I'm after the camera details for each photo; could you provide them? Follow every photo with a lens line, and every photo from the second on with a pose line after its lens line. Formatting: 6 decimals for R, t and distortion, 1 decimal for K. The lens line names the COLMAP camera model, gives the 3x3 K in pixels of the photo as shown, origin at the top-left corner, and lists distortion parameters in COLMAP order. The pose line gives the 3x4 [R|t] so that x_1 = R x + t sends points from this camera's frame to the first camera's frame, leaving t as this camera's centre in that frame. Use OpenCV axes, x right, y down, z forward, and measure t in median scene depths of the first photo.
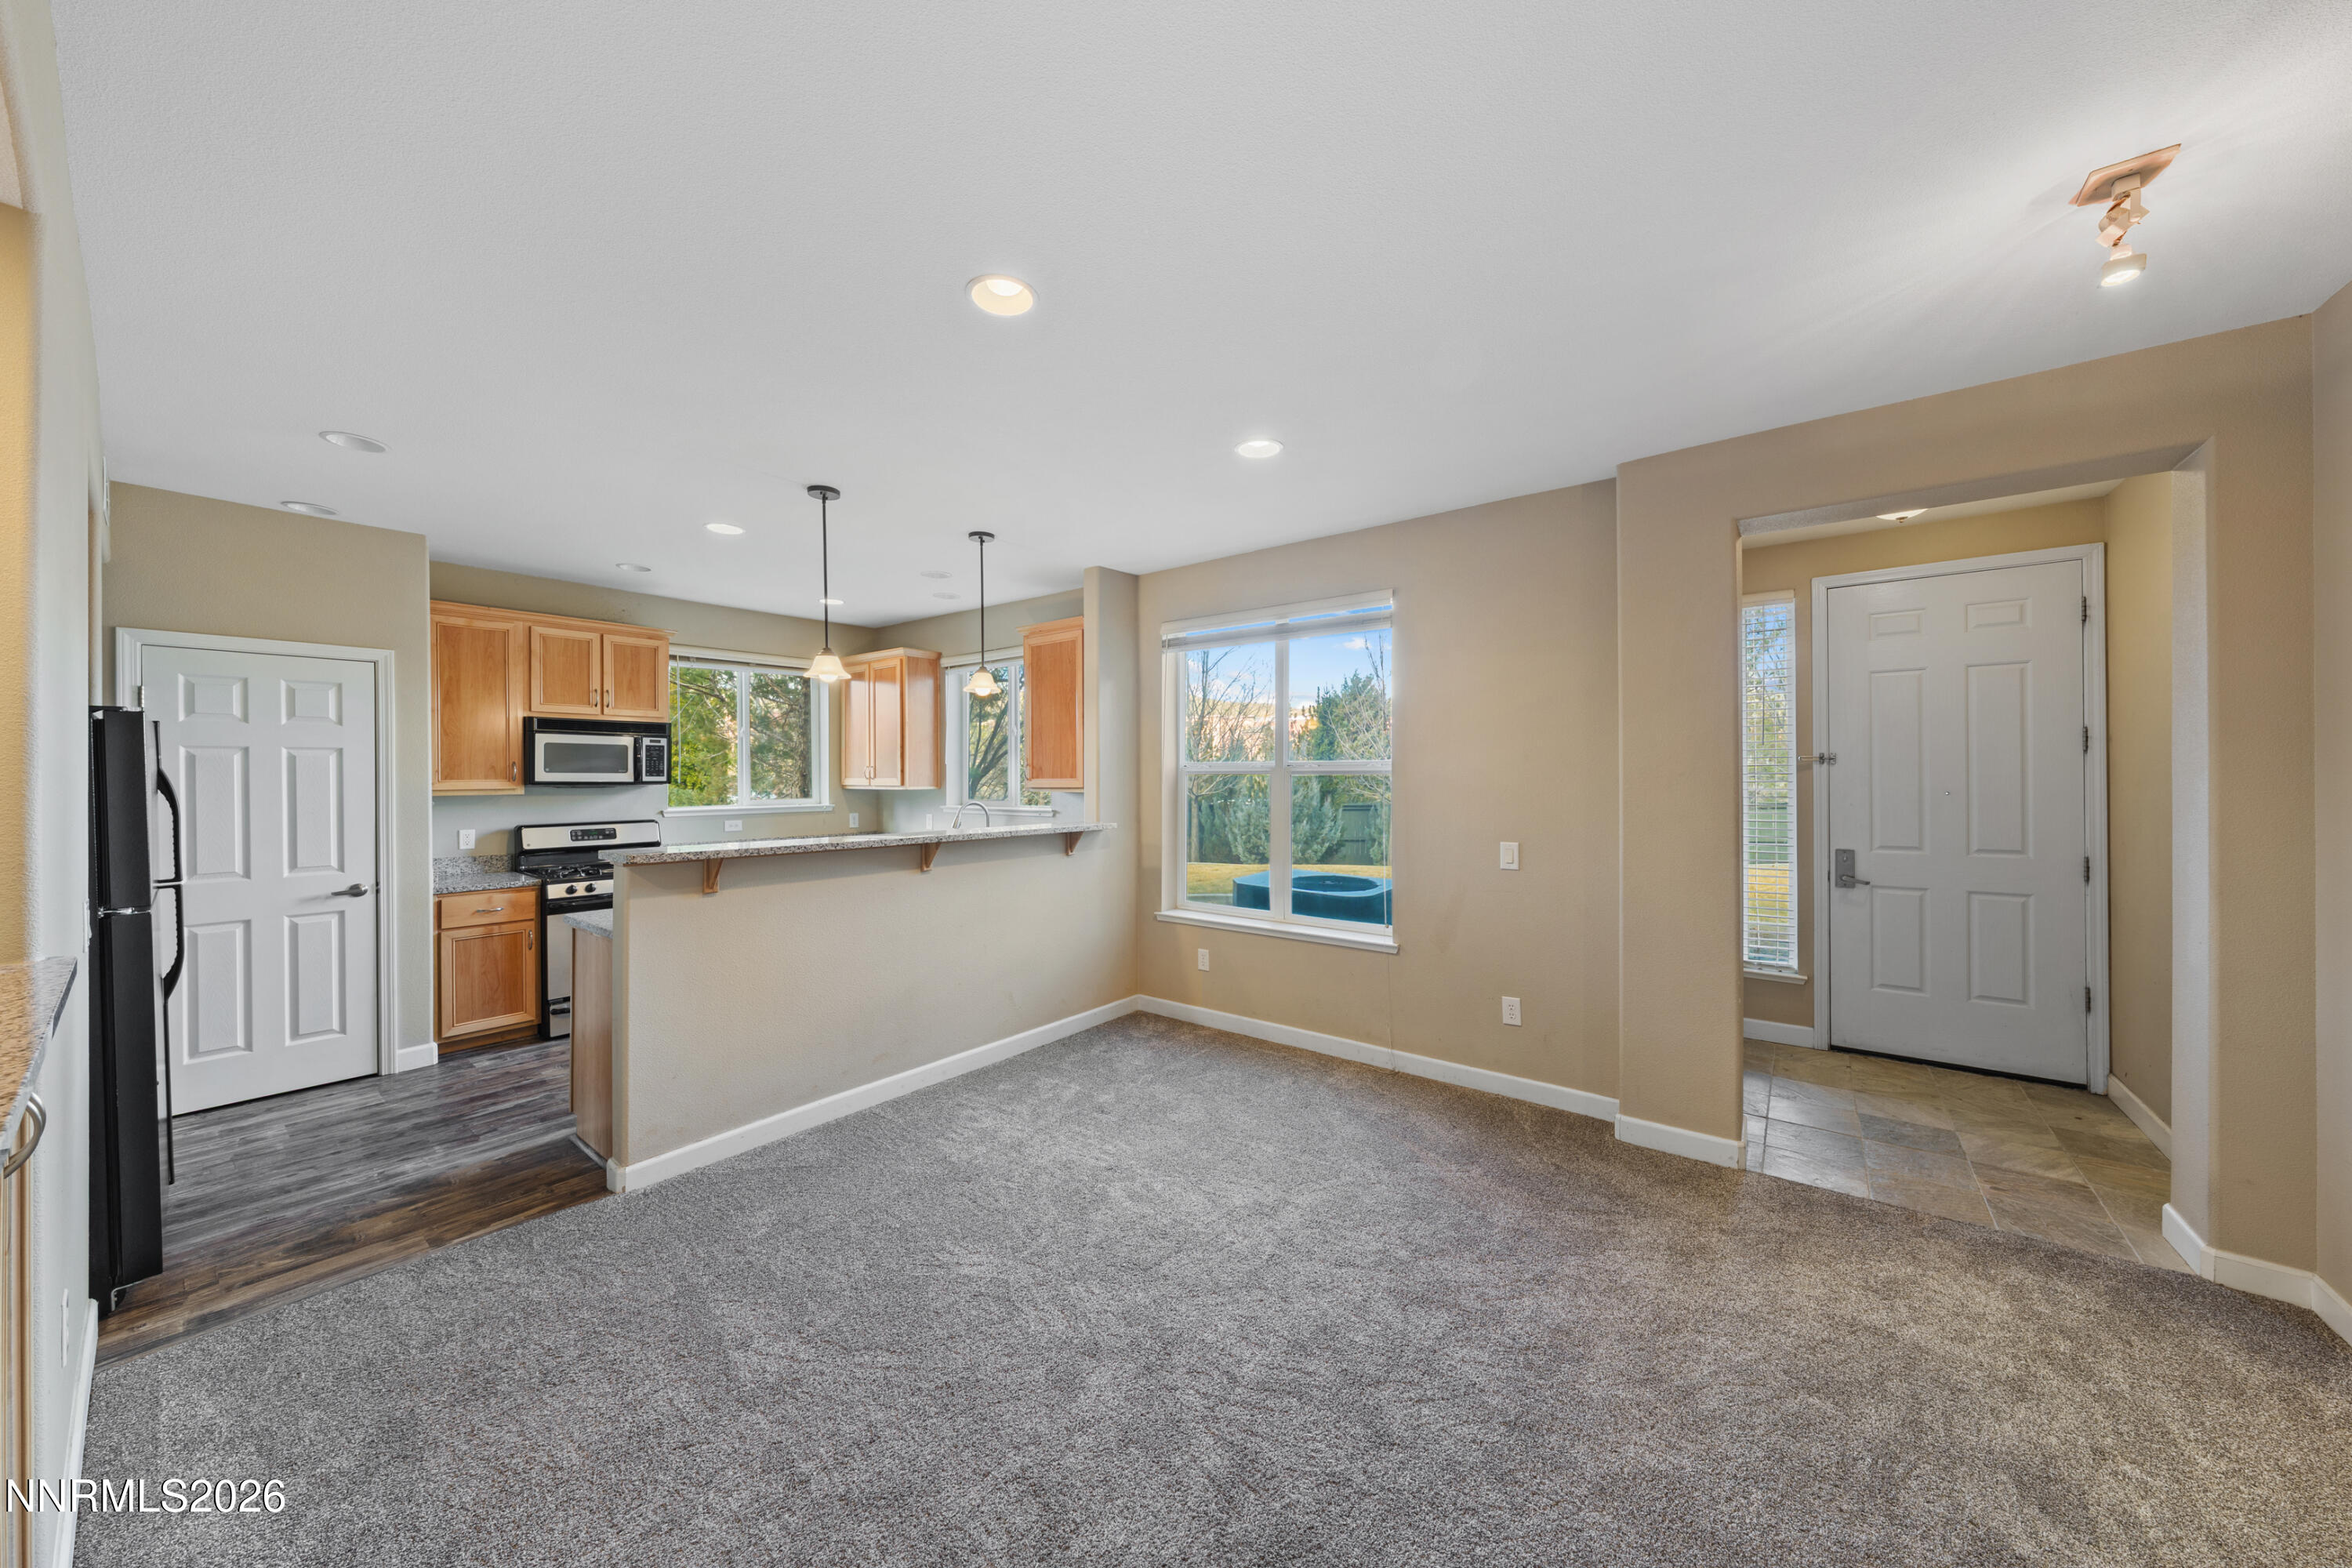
lens RADIAL K [[799.1, 0, 1174.0], [0, 799.1, 781.4], [0, 0, 1]] dist [0.000346, 0.000032]
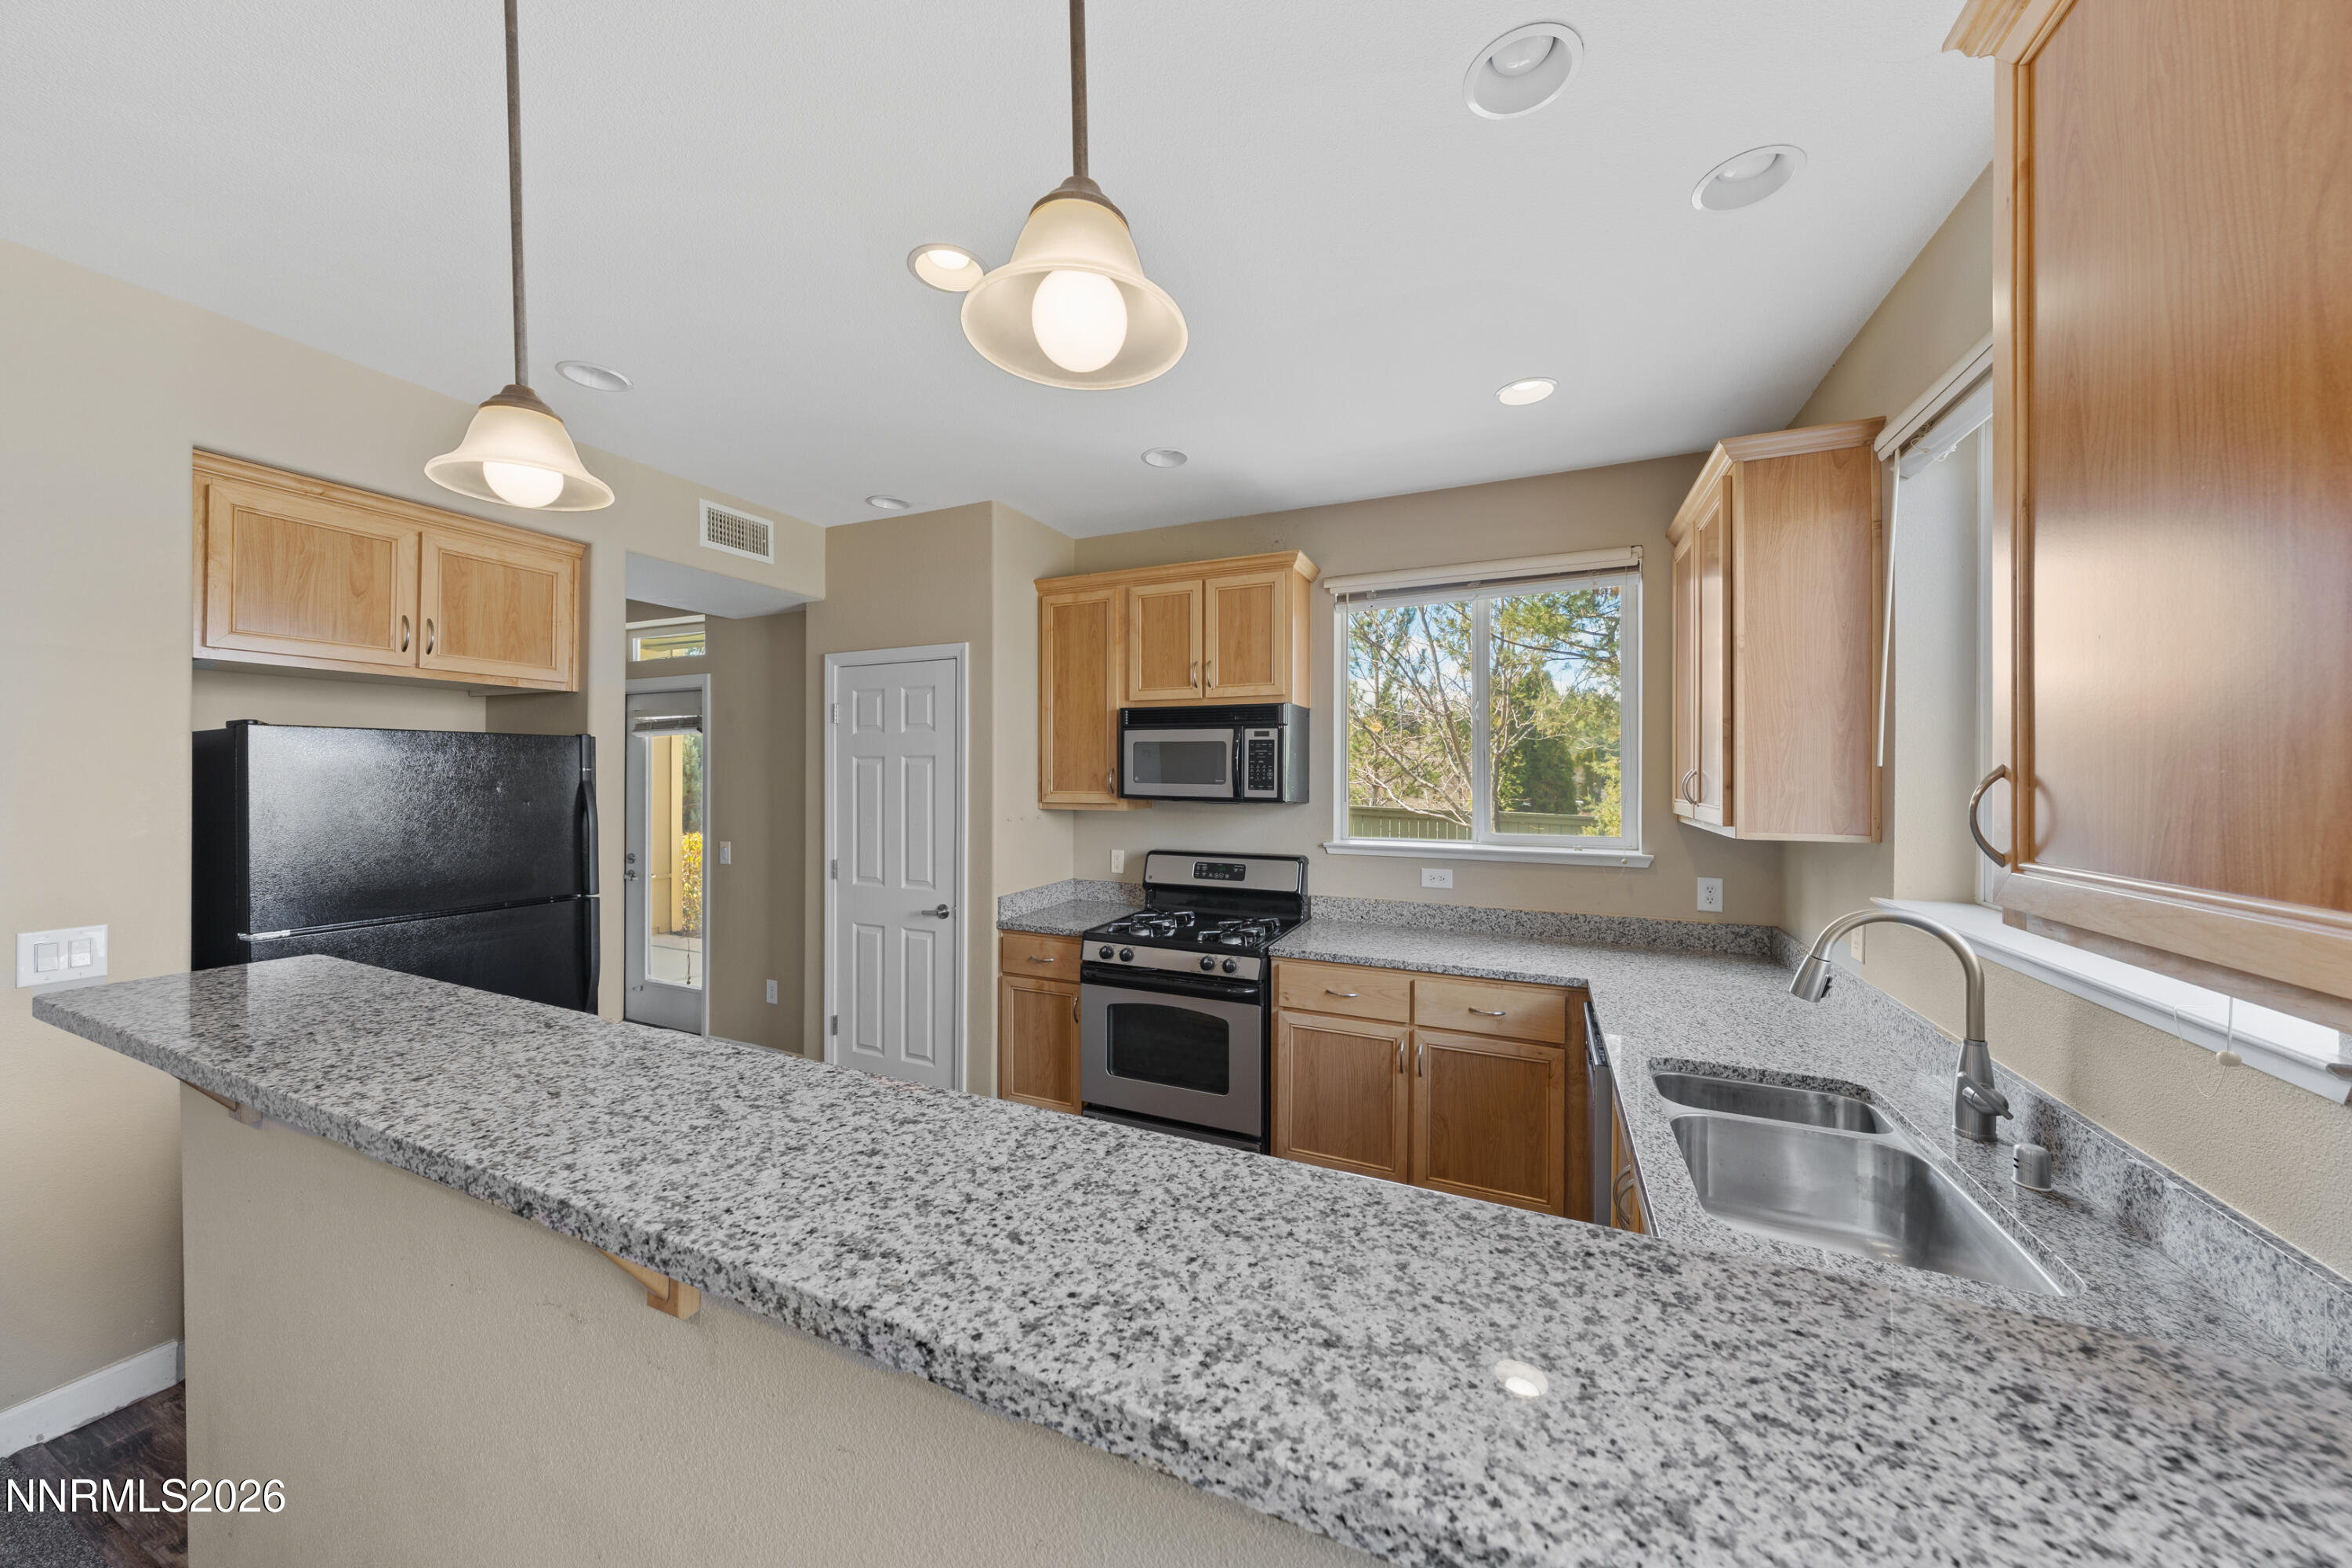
lens RADIAL K [[794.4, 0, 1184.6], [0, 794.4, 775.7], [0, 0, 1]] dist [0.009692, 0.000023]
pose [[0.250240, 0.005182, -0.968170, -0.070453], [-0.012851, 0.999915, 0.002030, -0.020553], [0.968099, 0.011934, 0.250285, 0.905747]]
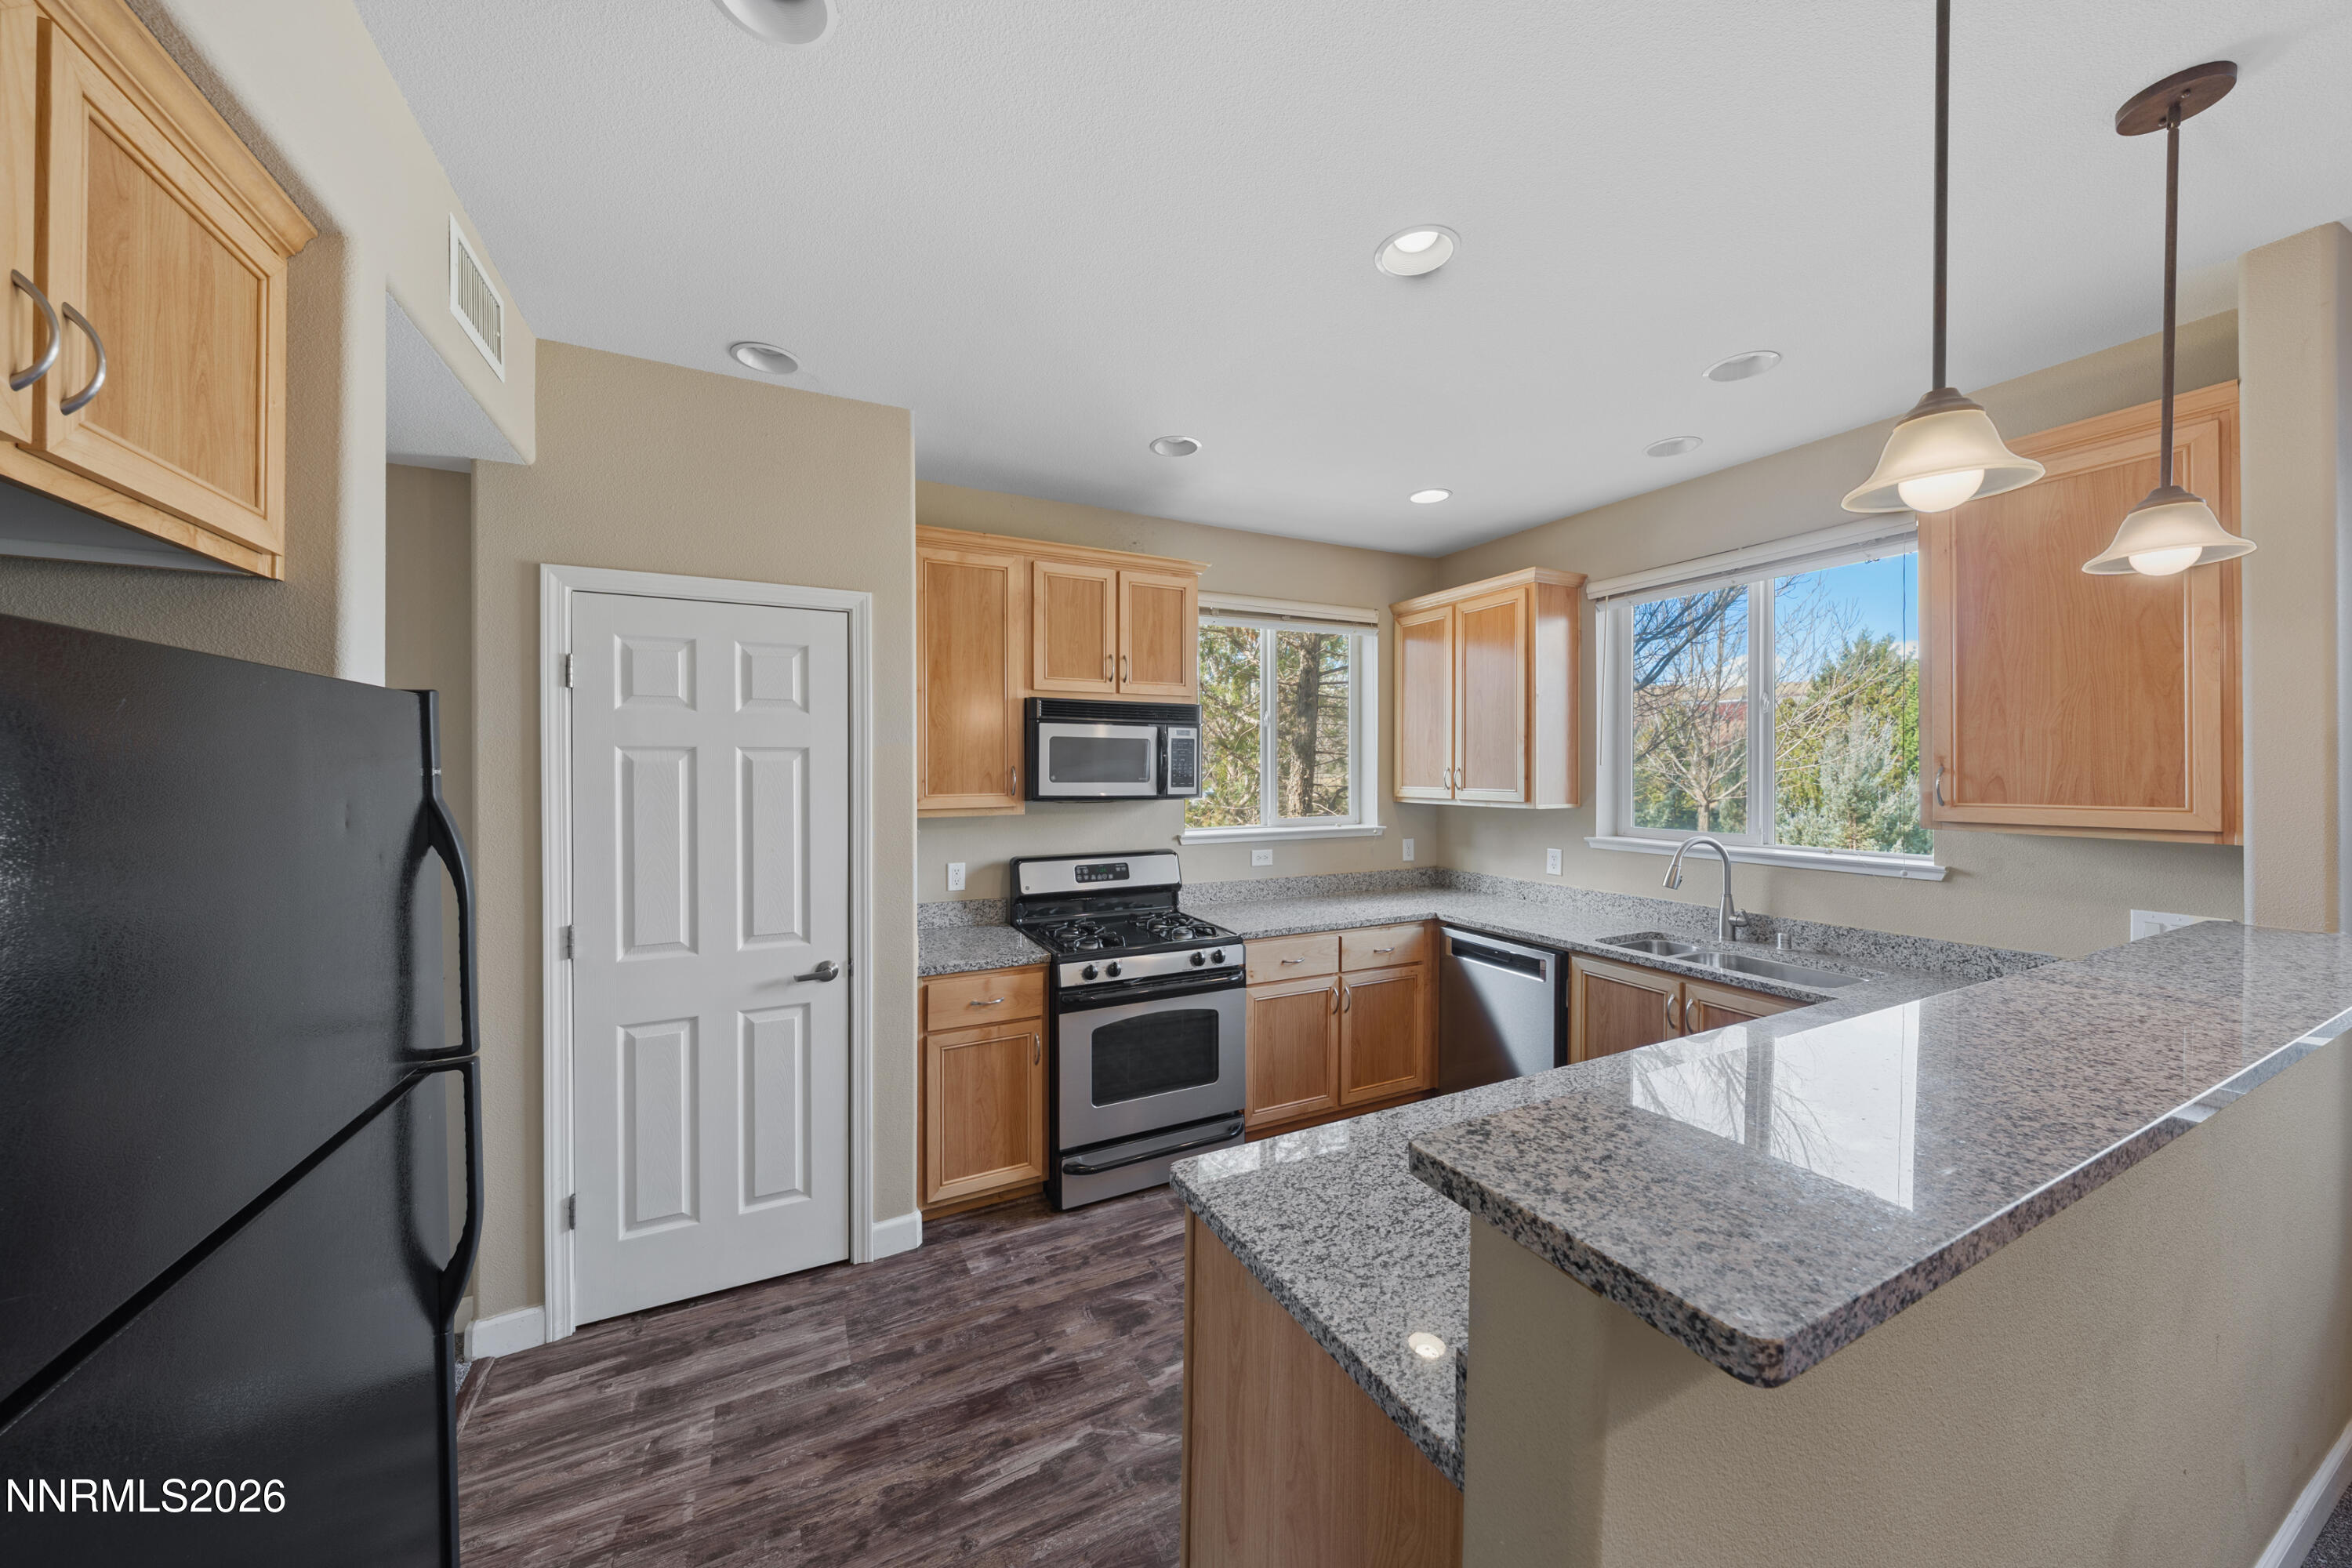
lens RADIAL K [[795.2, 0, 1178.7], [0, 795.2, 775.4], [0, 0, 1]] dist [0.000283, 0.000009]
pose [[0.906700, 0.004215, -0.421756, -0.438269], [-0.004386, 0.999990, 0.000563, -0.018312], [0.421754, 0.001339, 0.906709, 0.476251]]
